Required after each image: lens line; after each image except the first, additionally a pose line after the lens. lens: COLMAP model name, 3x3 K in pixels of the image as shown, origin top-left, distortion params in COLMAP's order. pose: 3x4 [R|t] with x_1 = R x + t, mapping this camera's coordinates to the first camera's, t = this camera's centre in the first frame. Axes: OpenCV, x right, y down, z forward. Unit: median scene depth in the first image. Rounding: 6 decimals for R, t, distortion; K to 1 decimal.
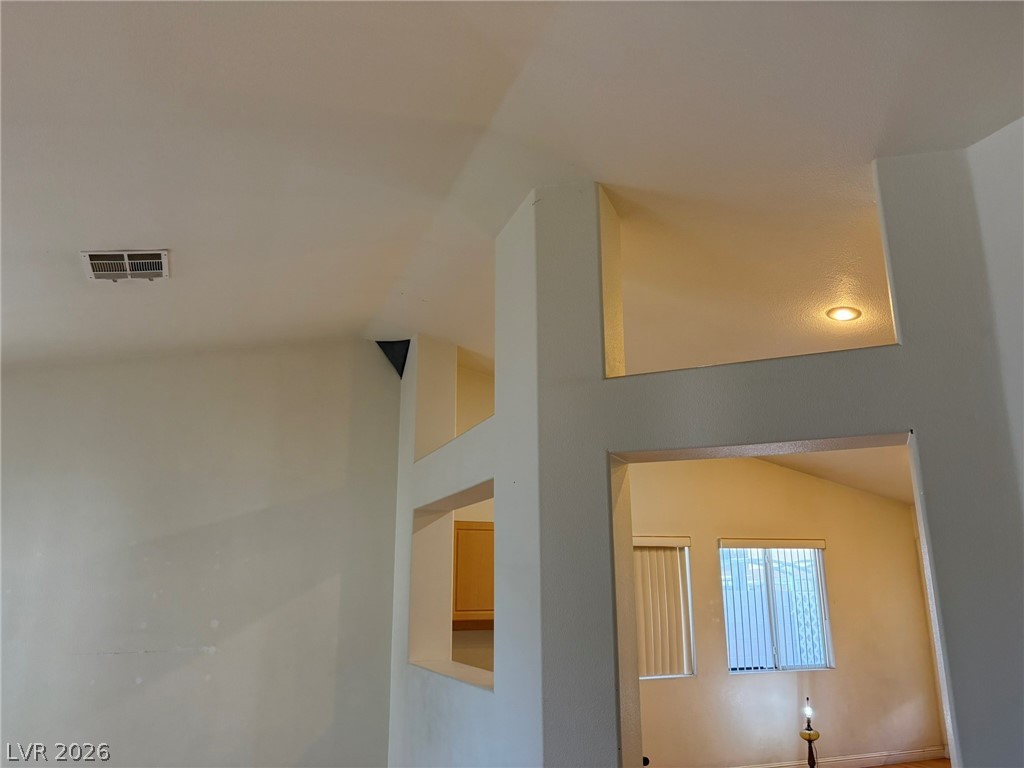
lens RADIAL K [[777.6, 0, 522.1], [0, 777.6, 387.4], [0, 0, 1]] dist [0.044594, -0.052497]
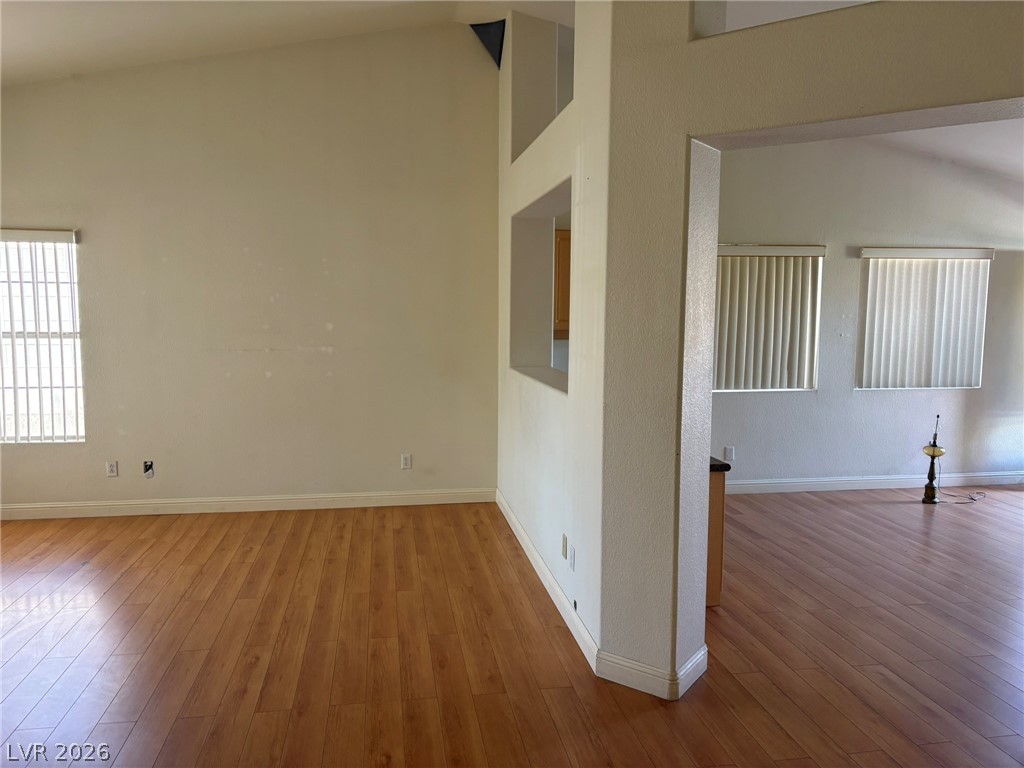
lens RADIAL K [[777.6, 0, 516.6], [0, 777.6, 387.6], [0, 0, 1]] dist [0.044594, -0.052497]
pose [[0.979346, 0.035509, -0.199050, 0.066890], [0.036589, 0.937081, 0.347188, 0.024091], [0.198854, -0.347300, 0.916428, 0.060684]]
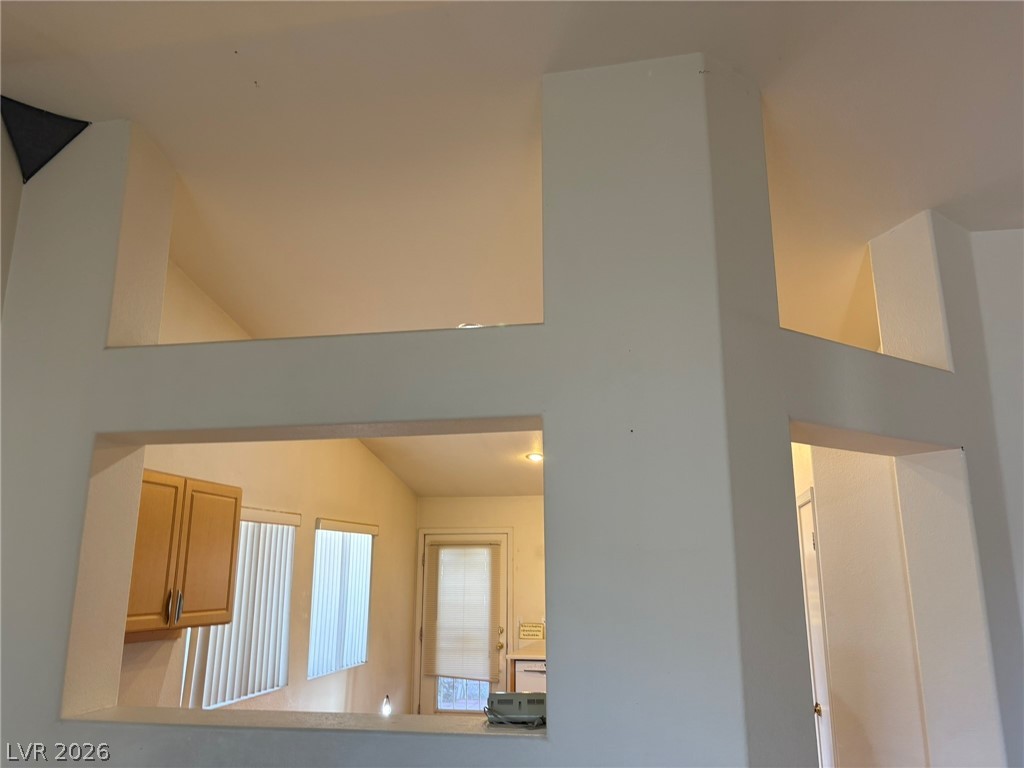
lens RADIAL K [[777.6, 0, 518.5], [0, 777.6, 388.1], [0, 0, 1]] dist [0.044594, -0.052497]
pose [[0.531619, 0.204753, 0.821862, -0.457976], [-0.218563, 0.970640, -0.100442, 0.124247], [-0.818298, -0.126232, 0.560762, 0.482400]]
